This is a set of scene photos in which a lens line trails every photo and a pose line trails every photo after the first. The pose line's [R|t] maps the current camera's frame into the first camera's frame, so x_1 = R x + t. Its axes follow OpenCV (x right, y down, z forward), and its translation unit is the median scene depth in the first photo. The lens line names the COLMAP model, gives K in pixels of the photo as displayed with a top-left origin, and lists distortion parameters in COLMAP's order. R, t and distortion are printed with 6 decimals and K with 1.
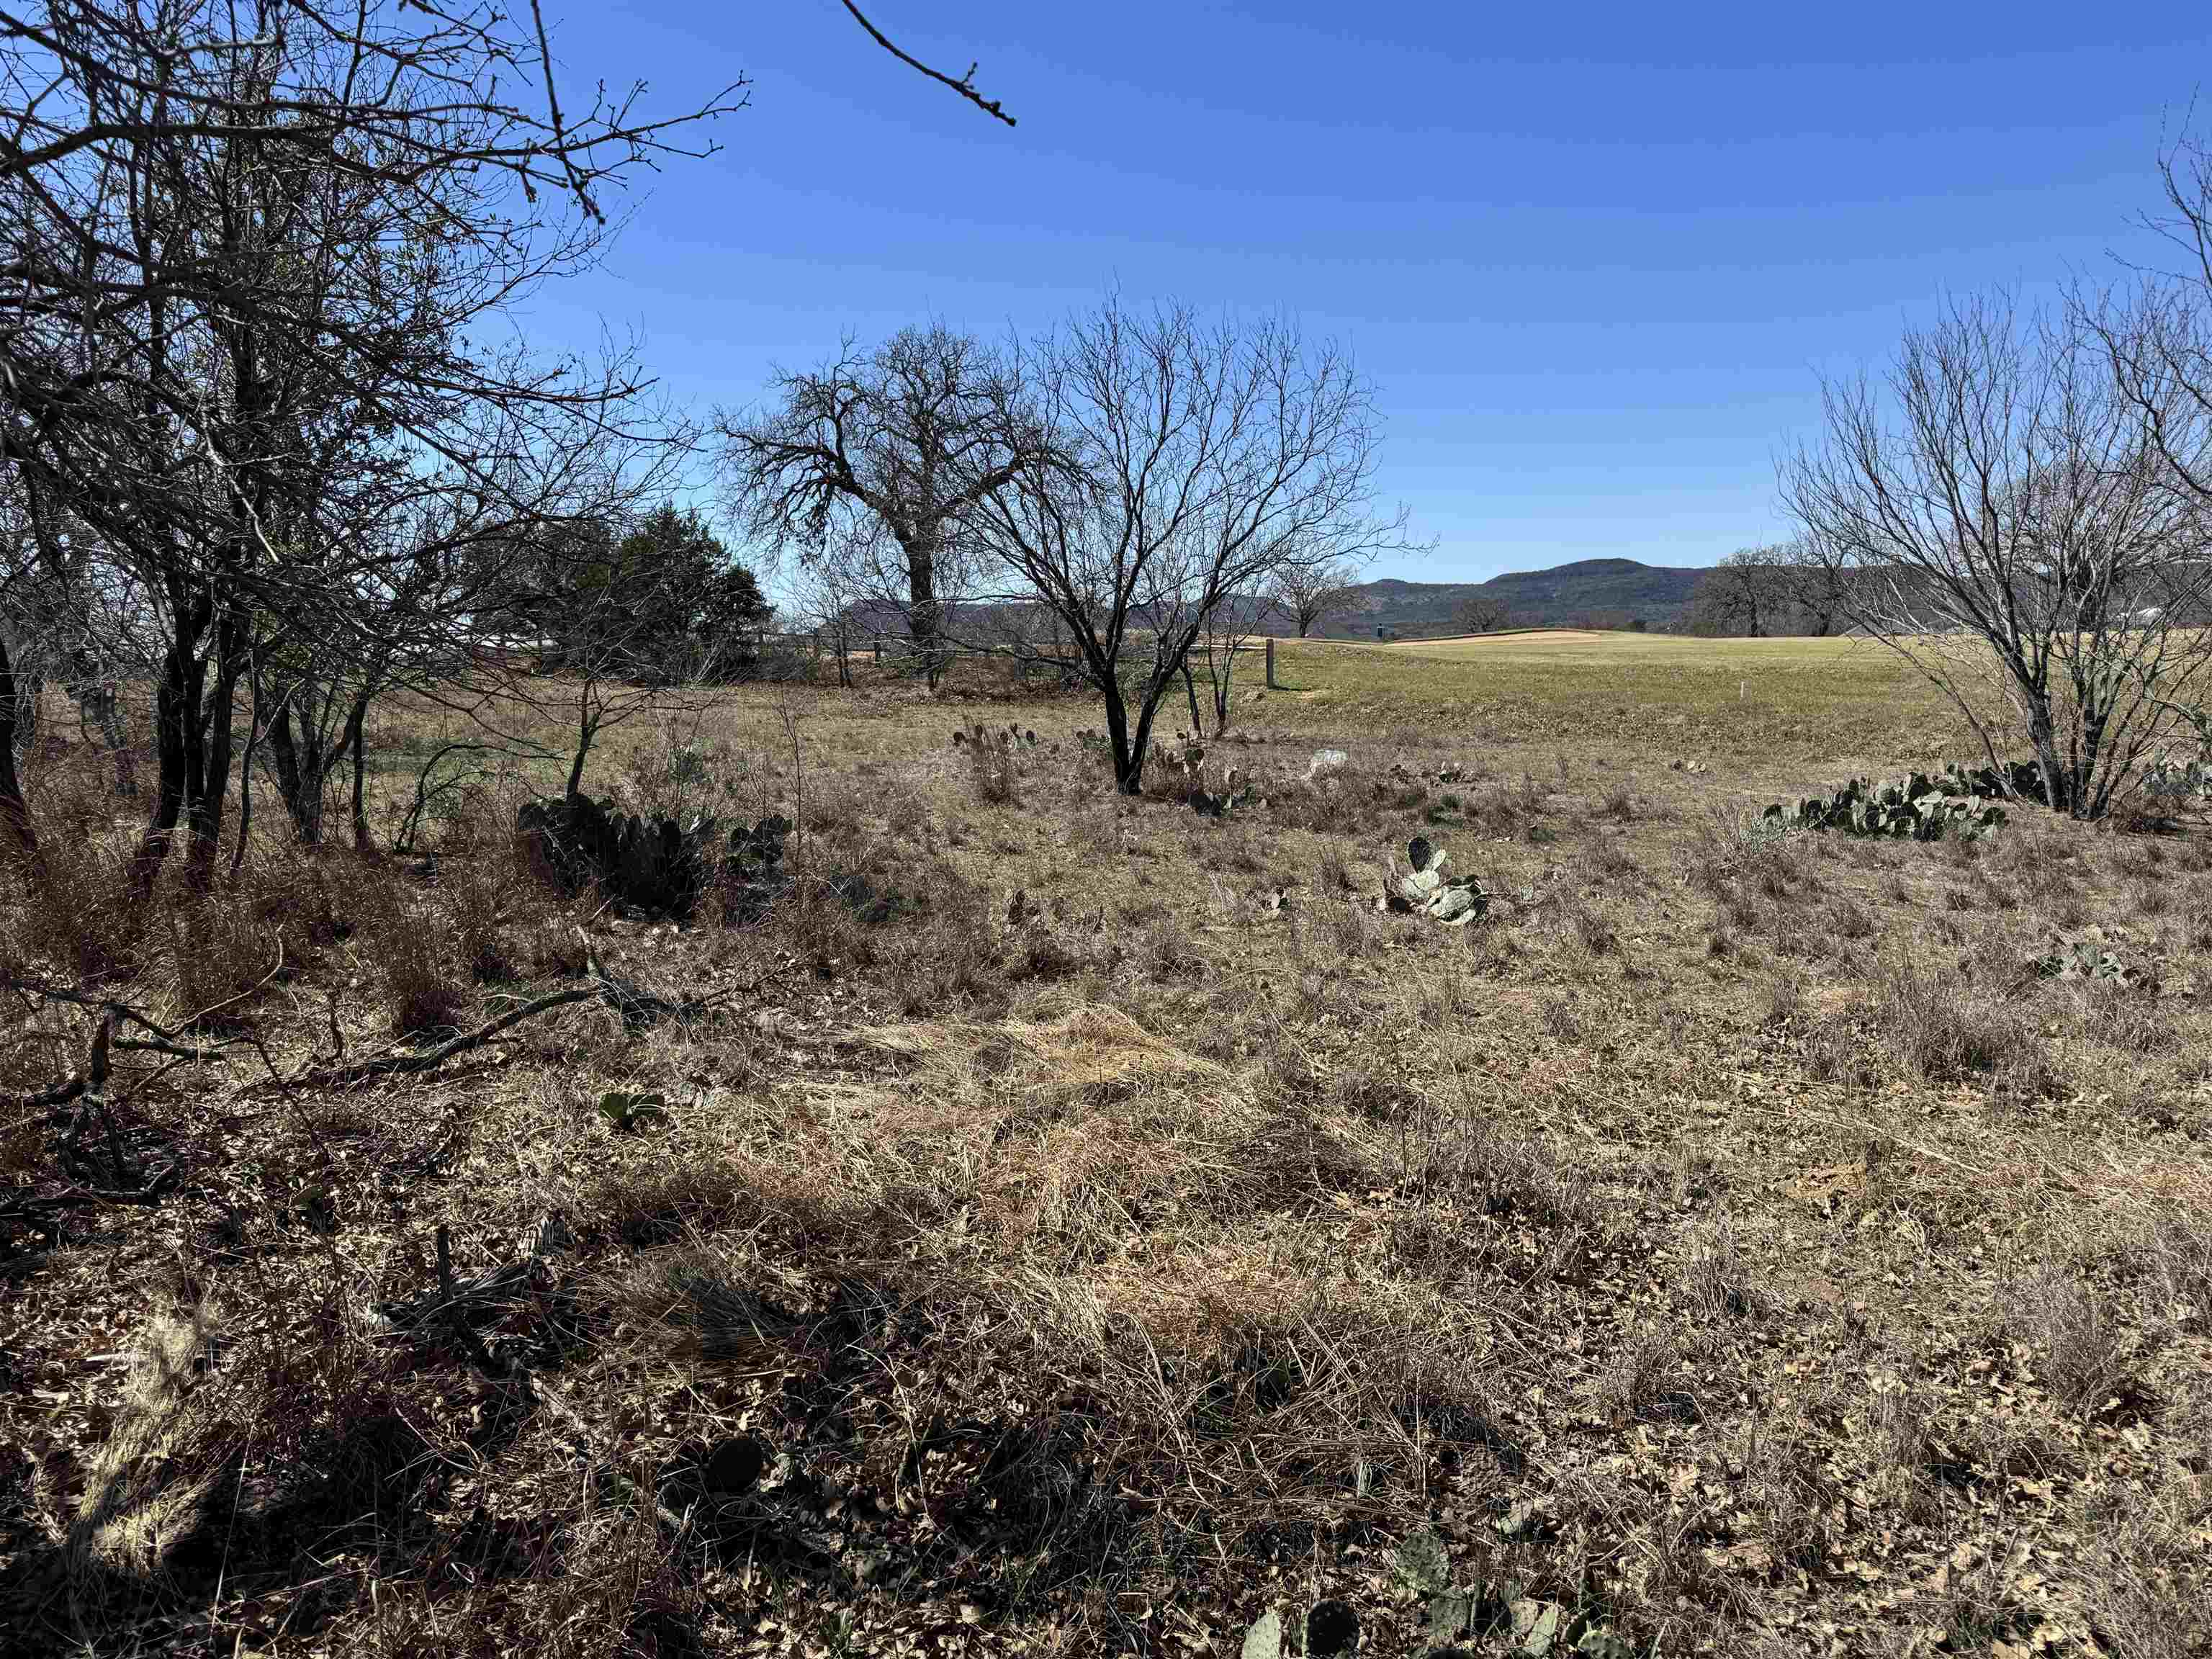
lens RADIAL K [[1520.0, 0, 1138.6], [0, 1520.0, 827.0], [0, 0, 1]] dist [0.000977, -0.004926]
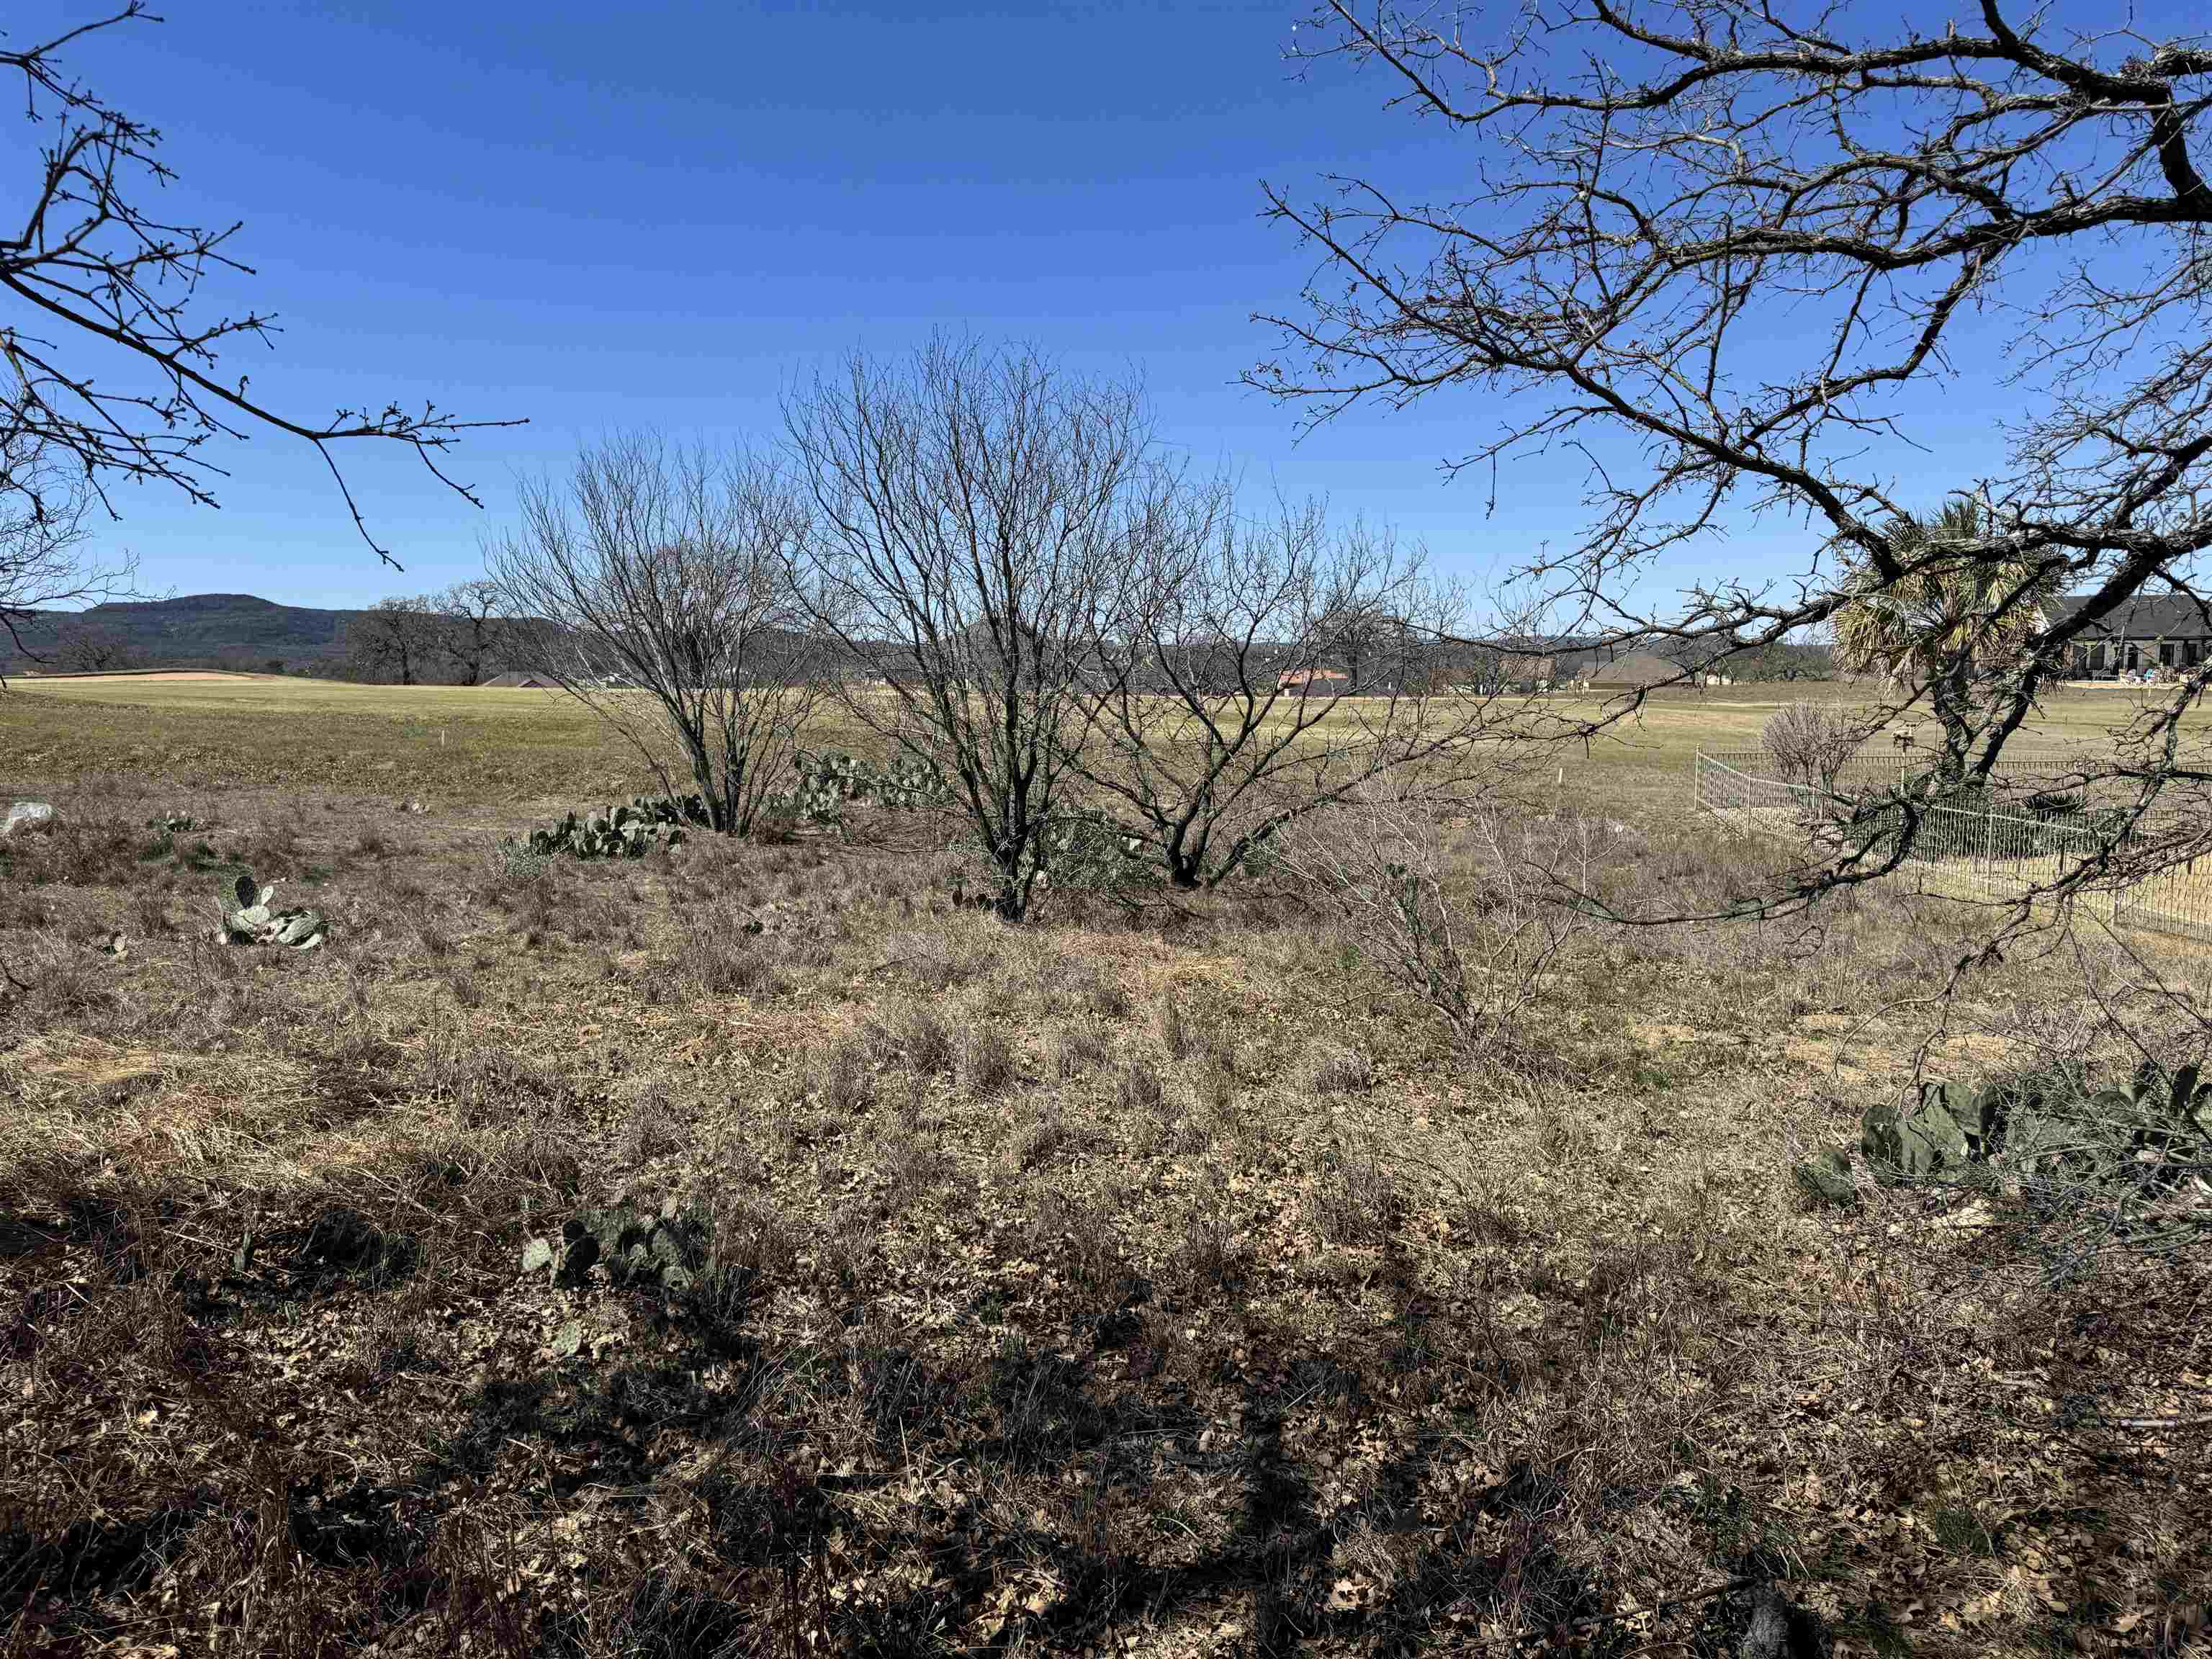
lens RADIAL K [[1568.4, 0, 1106.0], [0, 1568.4, 829.5], [0, 0, 1]] dist [-0.106731, -0.000449]
pose [[0.677511, -0.041305, 0.734352, -0.159766], [0.061263, 0.998122, -0.000380, 0.009067], [-0.732957, 0.045247, 0.678769, -0.165326]]
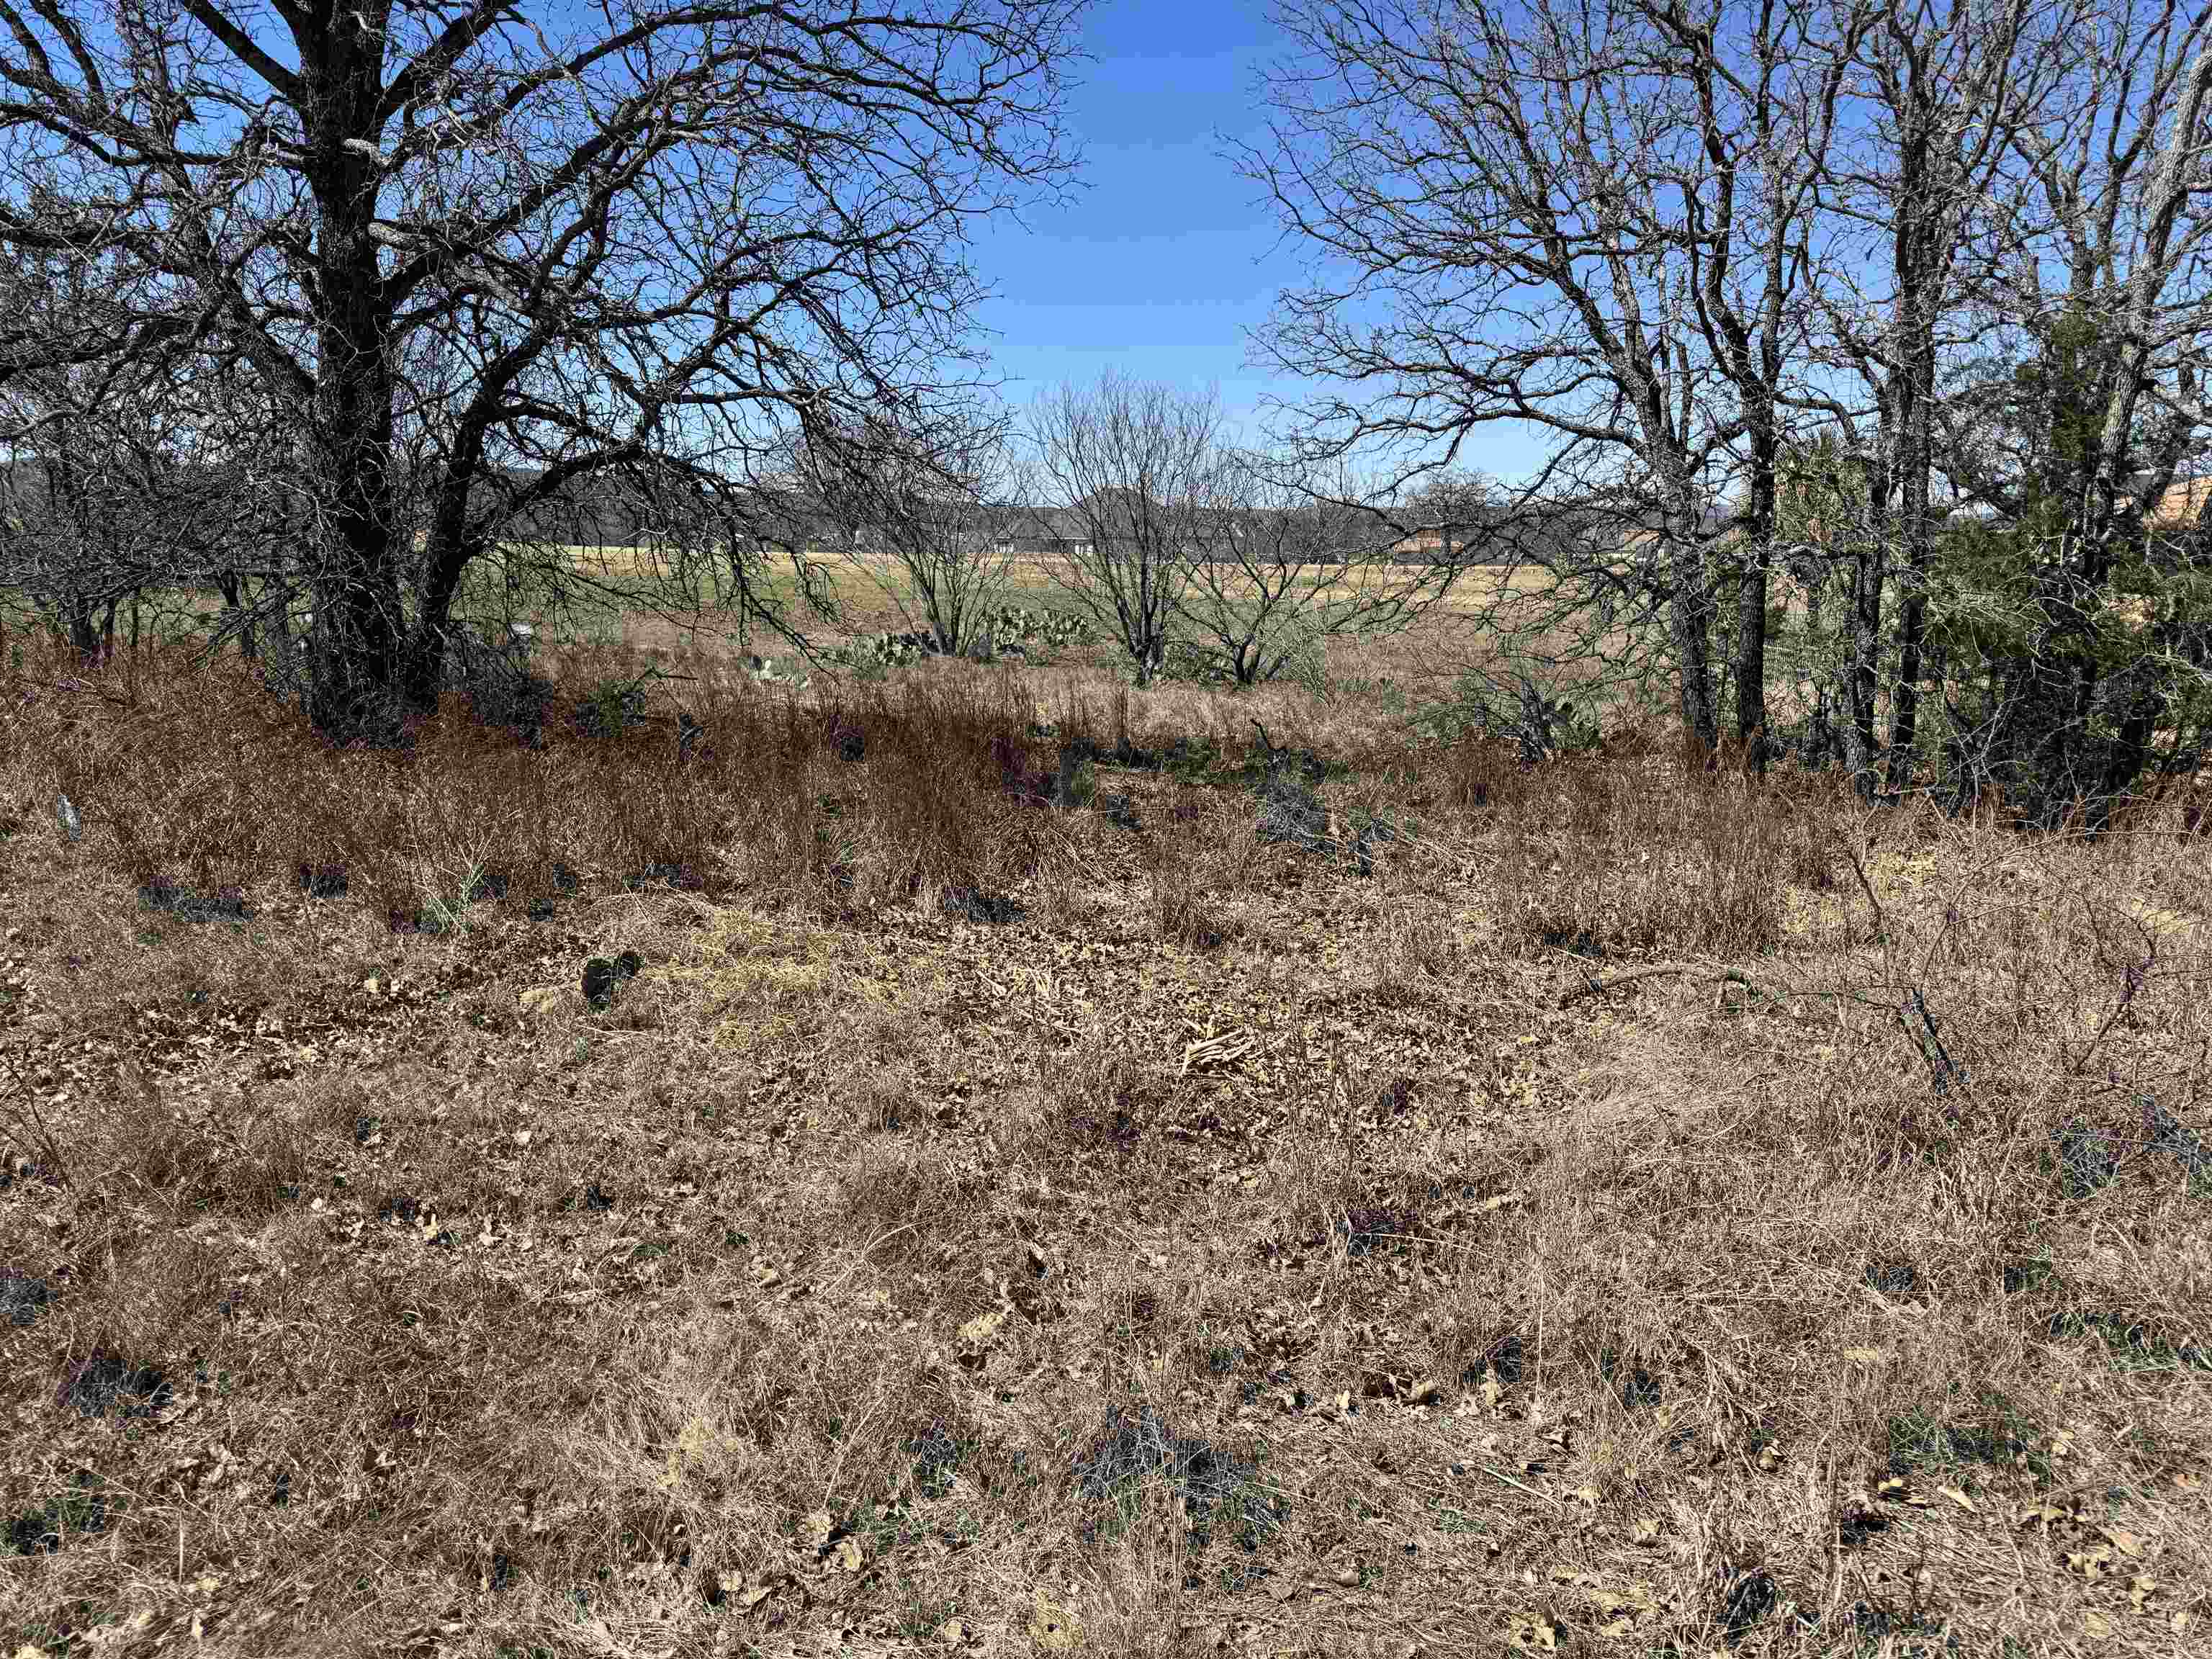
lens RADIAL K [[1555.7, 0, 1106.0], [0, 1555.7, 829.5], [0, 0, 1]] dist [-0.000352, -0.001541]
pose [[0.728677, -0.091173, 0.678761, -0.657398], [0.049773, 0.995528, 0.080289, 0.065554], [-0.683046, -0.024721, 0.729957, -0.653664]]
